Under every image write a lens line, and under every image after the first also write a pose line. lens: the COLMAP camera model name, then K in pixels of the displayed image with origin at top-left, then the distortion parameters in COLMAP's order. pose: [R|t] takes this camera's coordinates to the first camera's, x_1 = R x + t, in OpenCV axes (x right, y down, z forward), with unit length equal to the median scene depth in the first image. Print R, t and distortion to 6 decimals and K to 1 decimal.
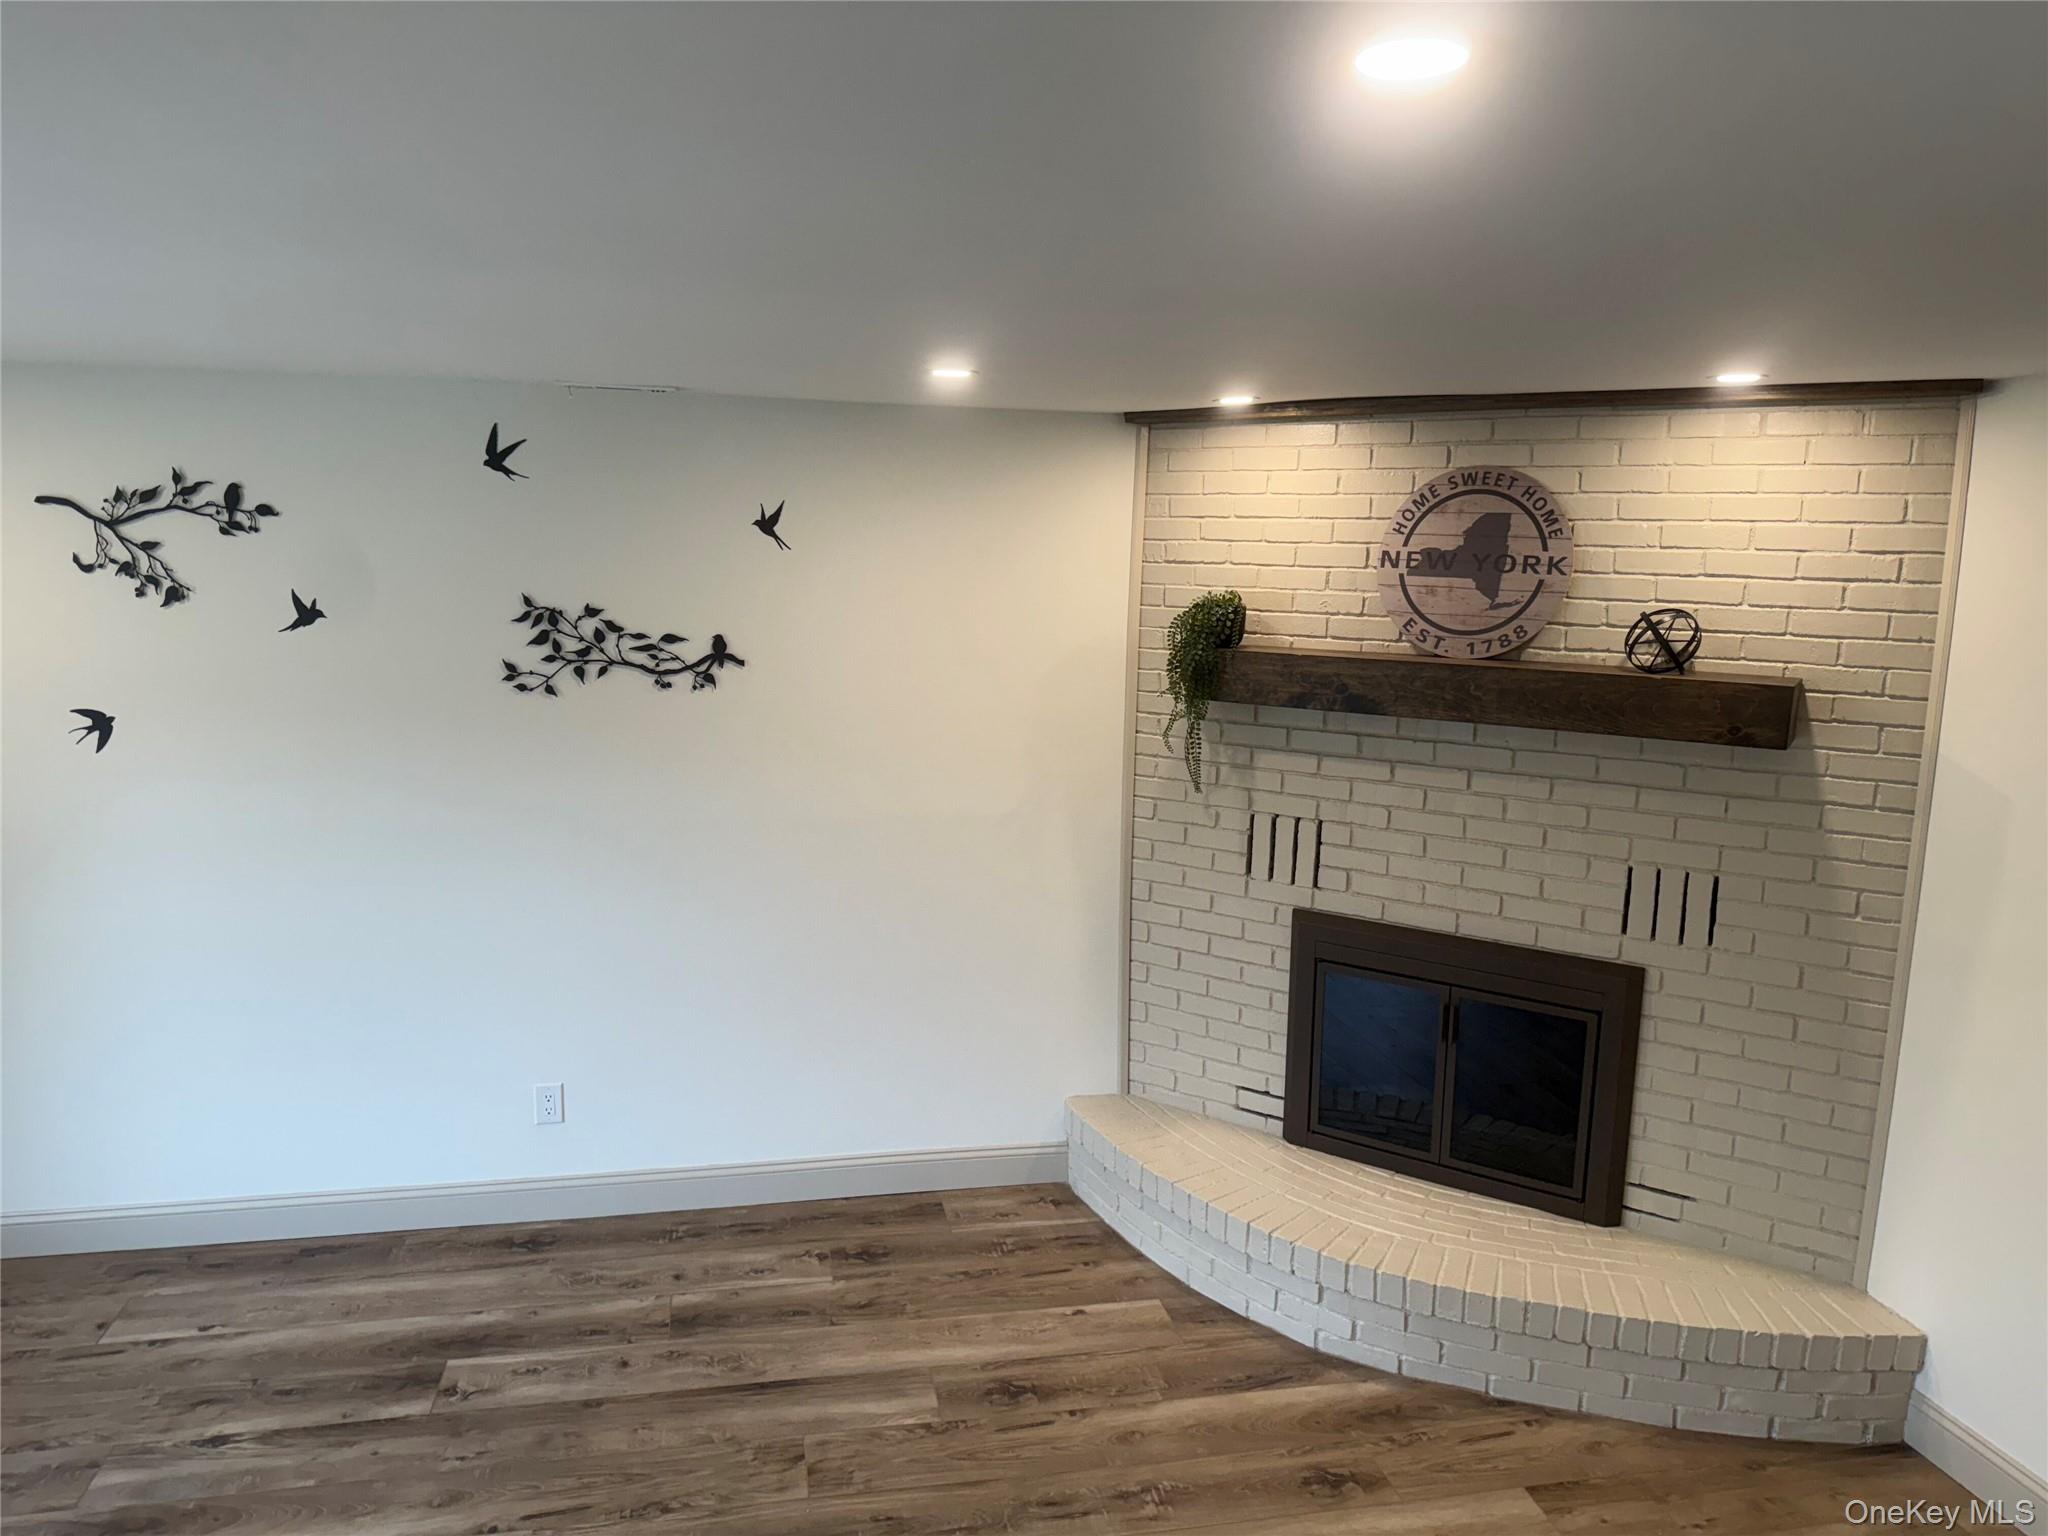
lens RADIAL K [[1470.4, 0, 1003.2], [0, 1470.4, 771.0], [0, 0, 1]] dist [0.083271, -0.103770]
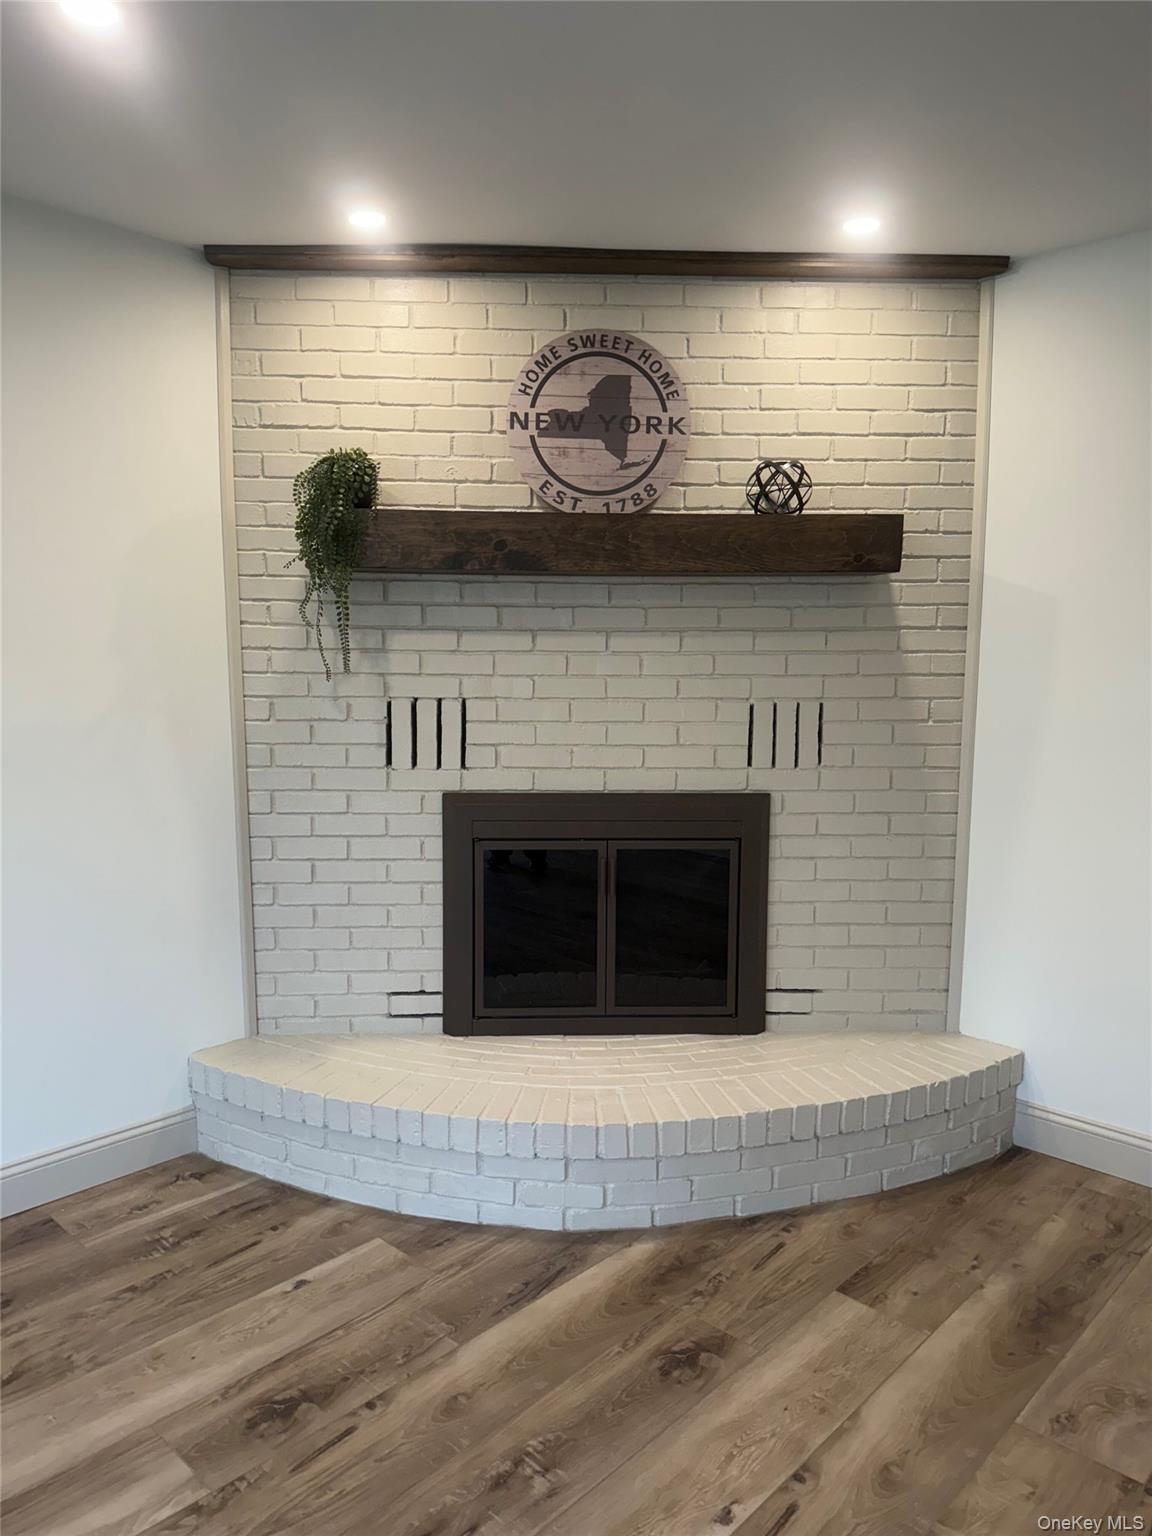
lens RADIAL K [[1102.8, 0, 567.1], [0, 1102.8, 780.8], [0, 0, 1]] dist [0.083271, -0.103770]
pose [[0.817843, -0.092730, 0.567921, -0.150211], [0.106553, 0.994267, 0.008900, 0.089127], [-0.565491, 0.053235, 0.823035, 0.364278]]
